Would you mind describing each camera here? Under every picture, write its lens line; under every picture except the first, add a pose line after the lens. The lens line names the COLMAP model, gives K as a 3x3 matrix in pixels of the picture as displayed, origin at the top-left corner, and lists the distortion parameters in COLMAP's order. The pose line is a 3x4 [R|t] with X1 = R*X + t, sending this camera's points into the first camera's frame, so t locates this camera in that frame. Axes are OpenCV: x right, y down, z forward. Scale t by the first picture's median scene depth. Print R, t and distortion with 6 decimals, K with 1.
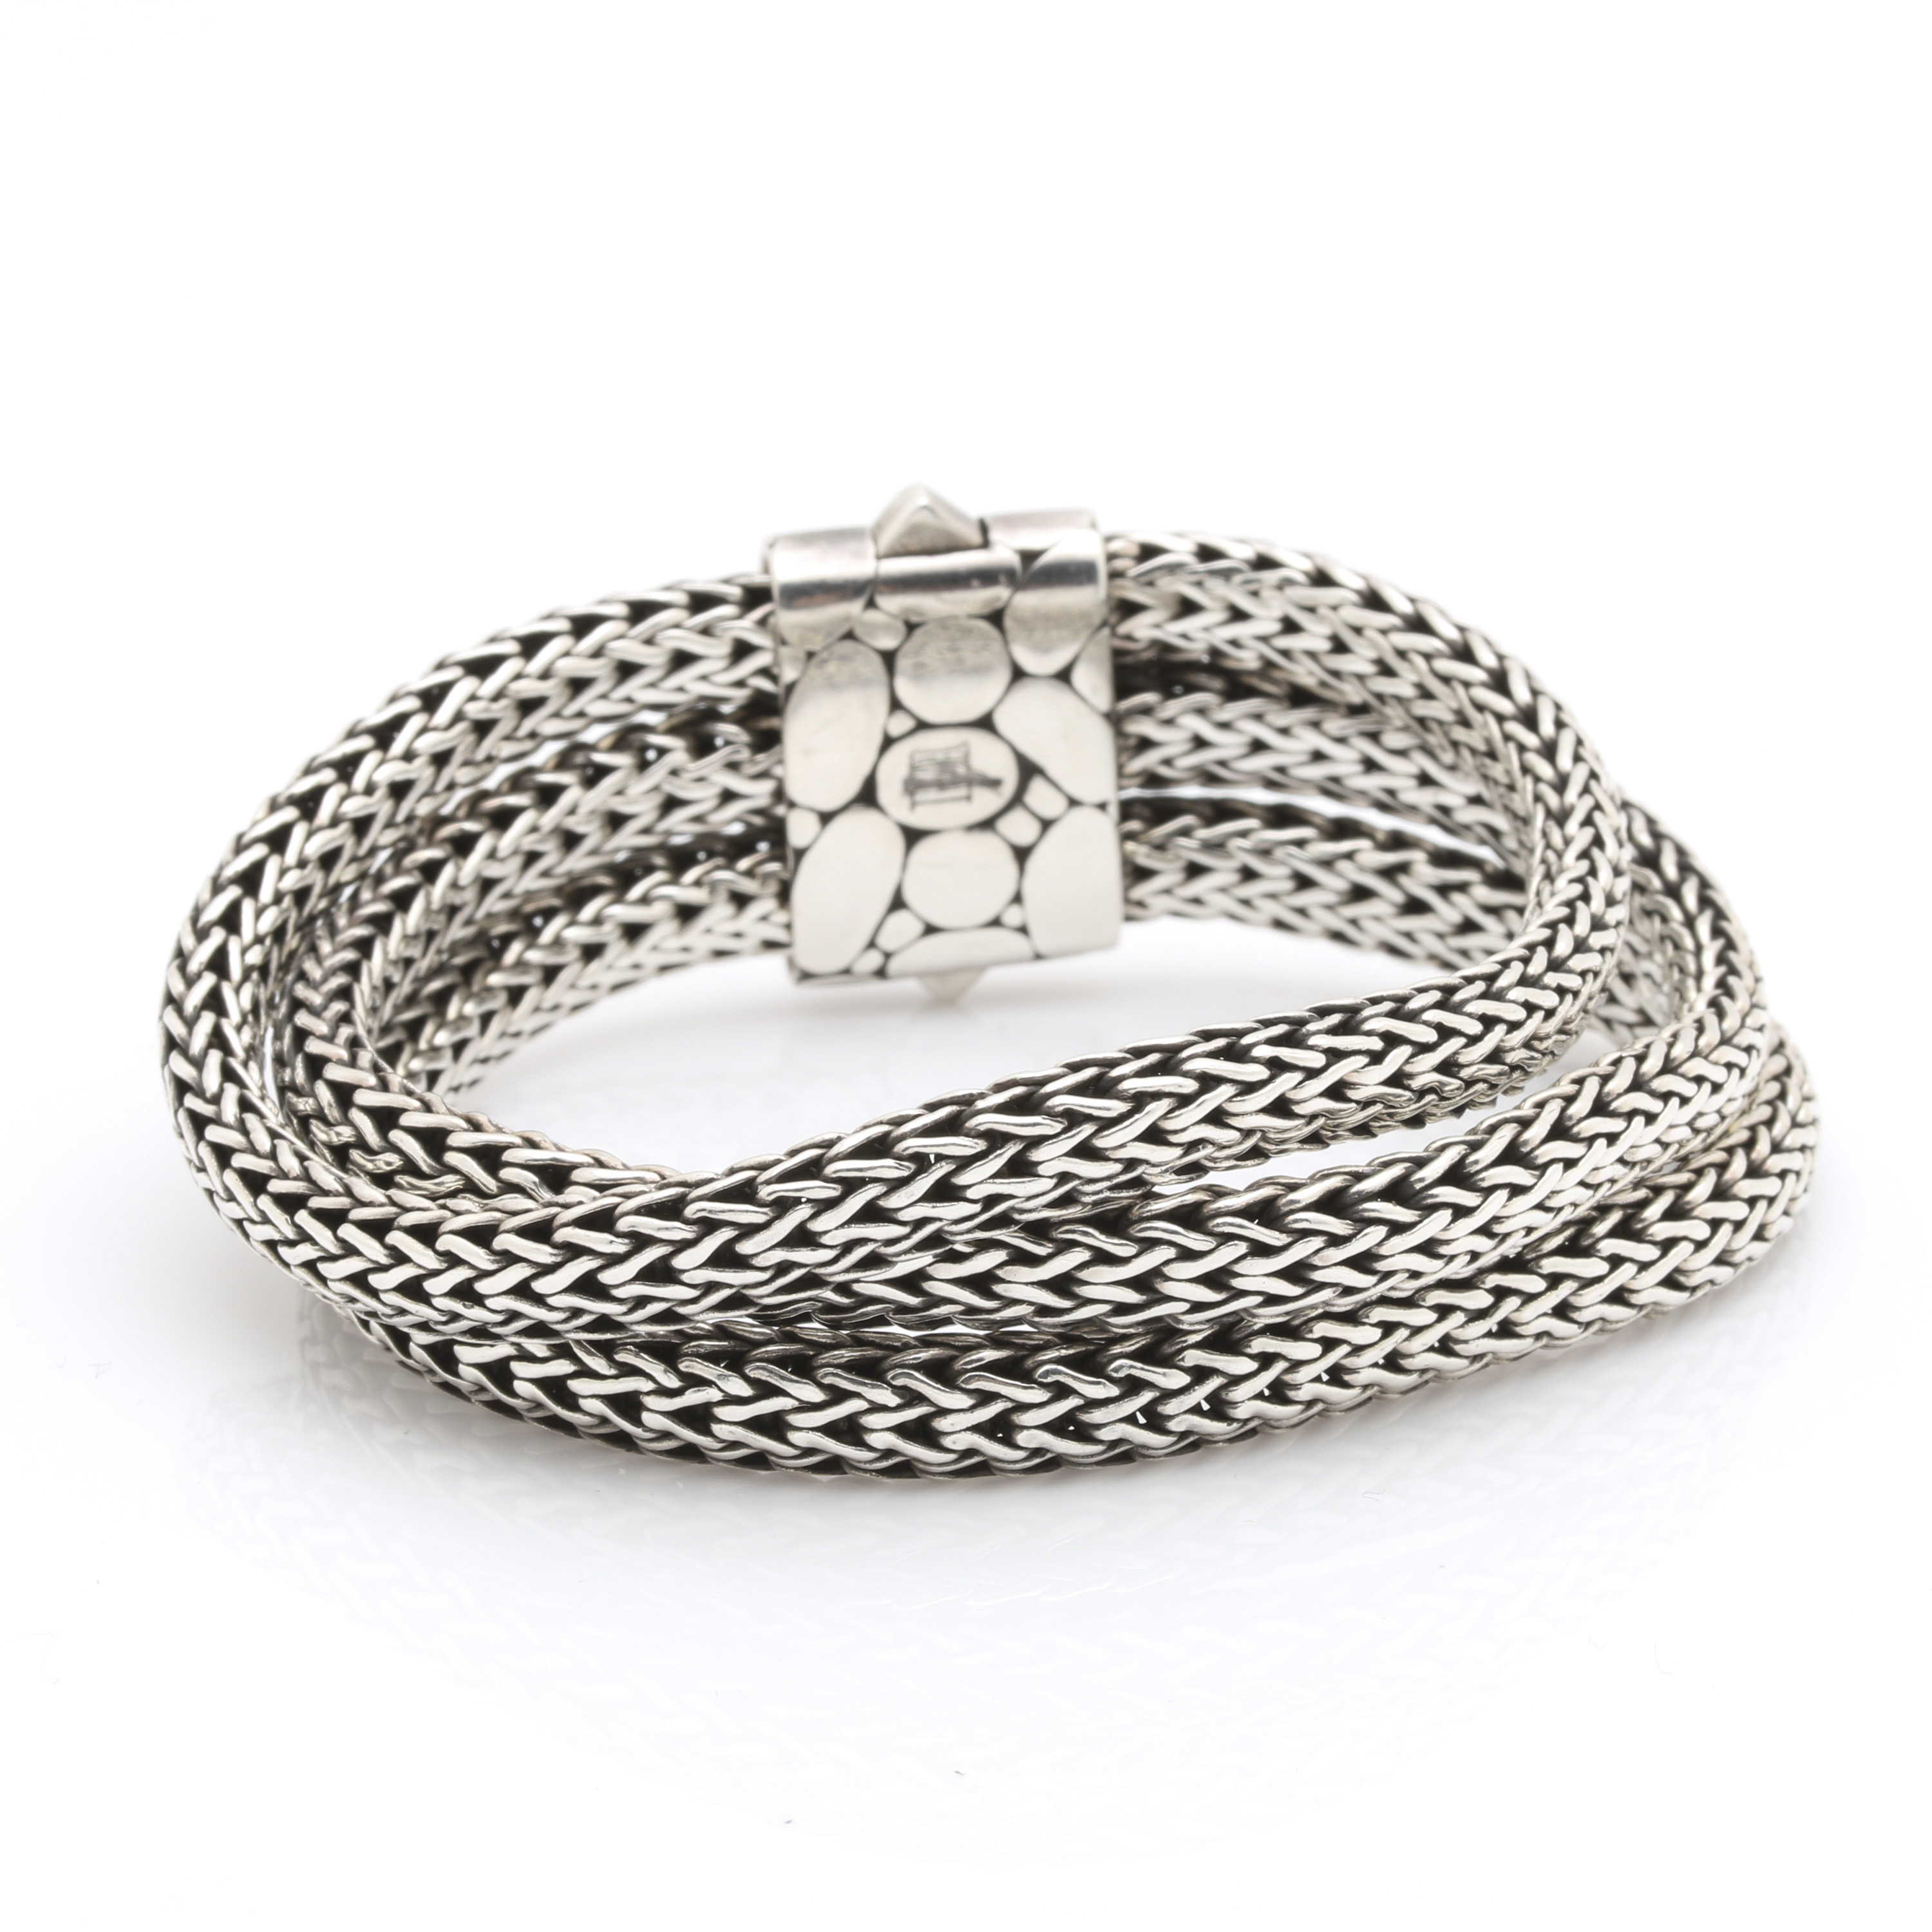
lens RADIAL K [[12120.5, 0, 965.2], [0, 12120.5, 964.9], [0, 0, 1]] dist [-0.134528, 0.000000]
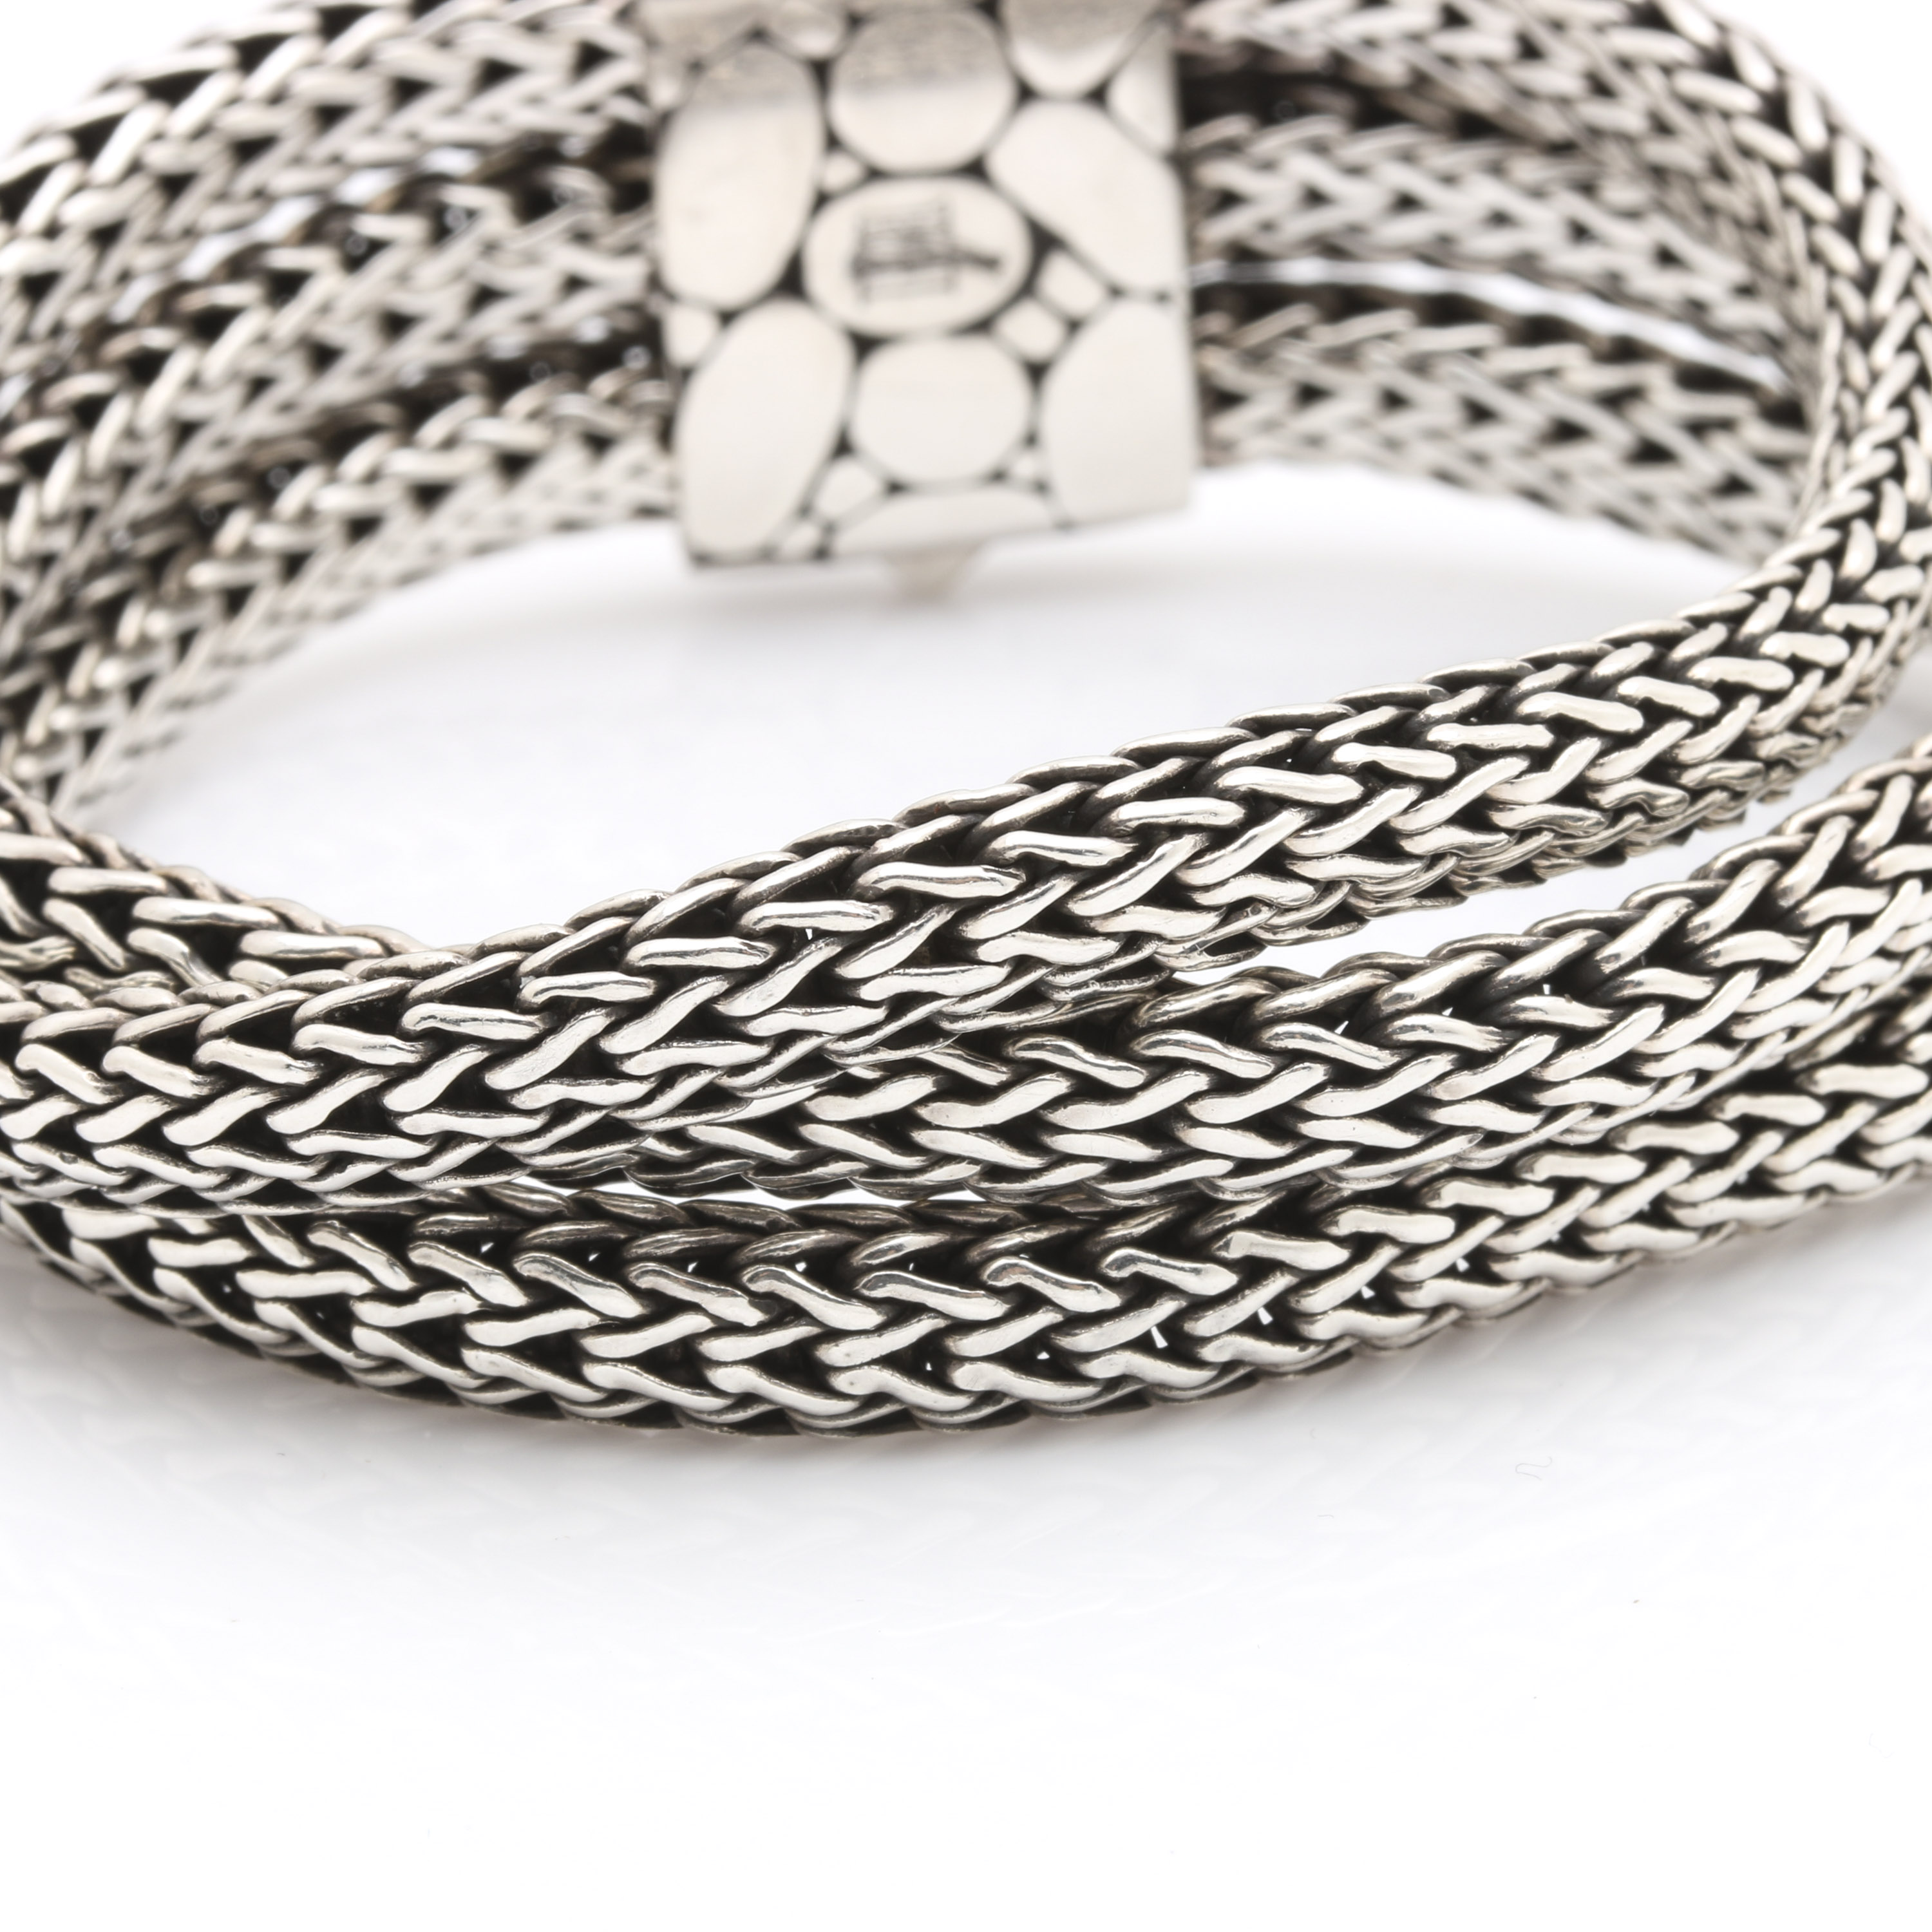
lens RADIAL K [[12120.5, 0, 967.1], [0, 12120.5, 968.3], [0, 0, 1]] dist [-0.134528, 0.000000]
pose [[0.998656, 0.003590, -0.051702, 0.036313], [0.000499, 0.996887, 0.078848, -0.029931], [0.051824, -0.078768, 0.995545, 0.382602]]
